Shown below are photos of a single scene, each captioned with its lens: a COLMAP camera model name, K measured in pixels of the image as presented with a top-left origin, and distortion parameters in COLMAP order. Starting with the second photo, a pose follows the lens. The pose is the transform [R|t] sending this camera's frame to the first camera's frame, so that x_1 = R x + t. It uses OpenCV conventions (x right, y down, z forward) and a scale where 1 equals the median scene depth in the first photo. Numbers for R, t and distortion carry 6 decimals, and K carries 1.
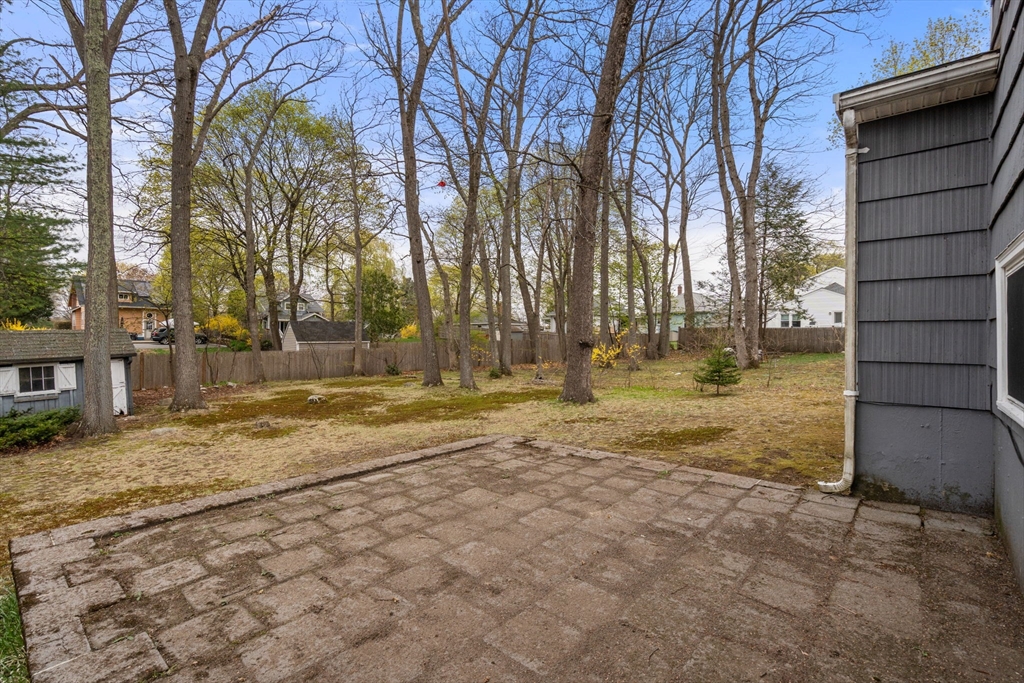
lens RADIAL K [[472.4, 0, 511.6], [0, 472.4, 337.5], [0, 0, 1]] dist [-0.000219, 0.000148]
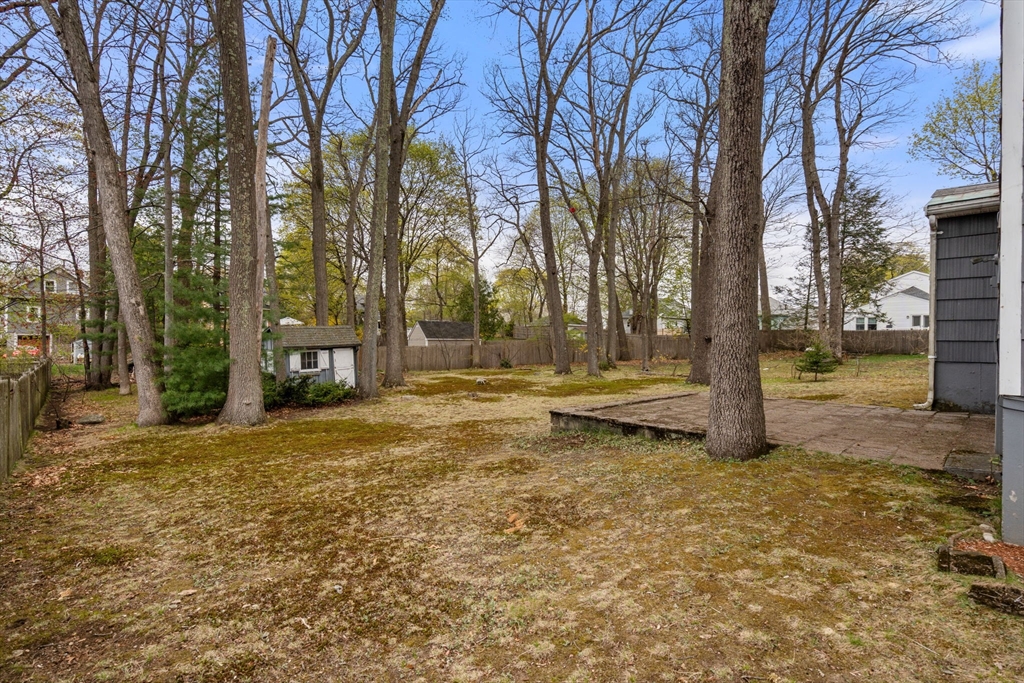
lens RADIAL K [[474.4, 0, 514.4], [0, 474.4, 338.5], [0, 0, 1]] dist [-0.000035, 0.000283]
pose [[0.995411, 0.008869, -0.095281, -0.124024], [-0.009098, 0.999957, -0.001970, 0.009352], [0.095259, 0.002828, 0.995449, -0.170037]]
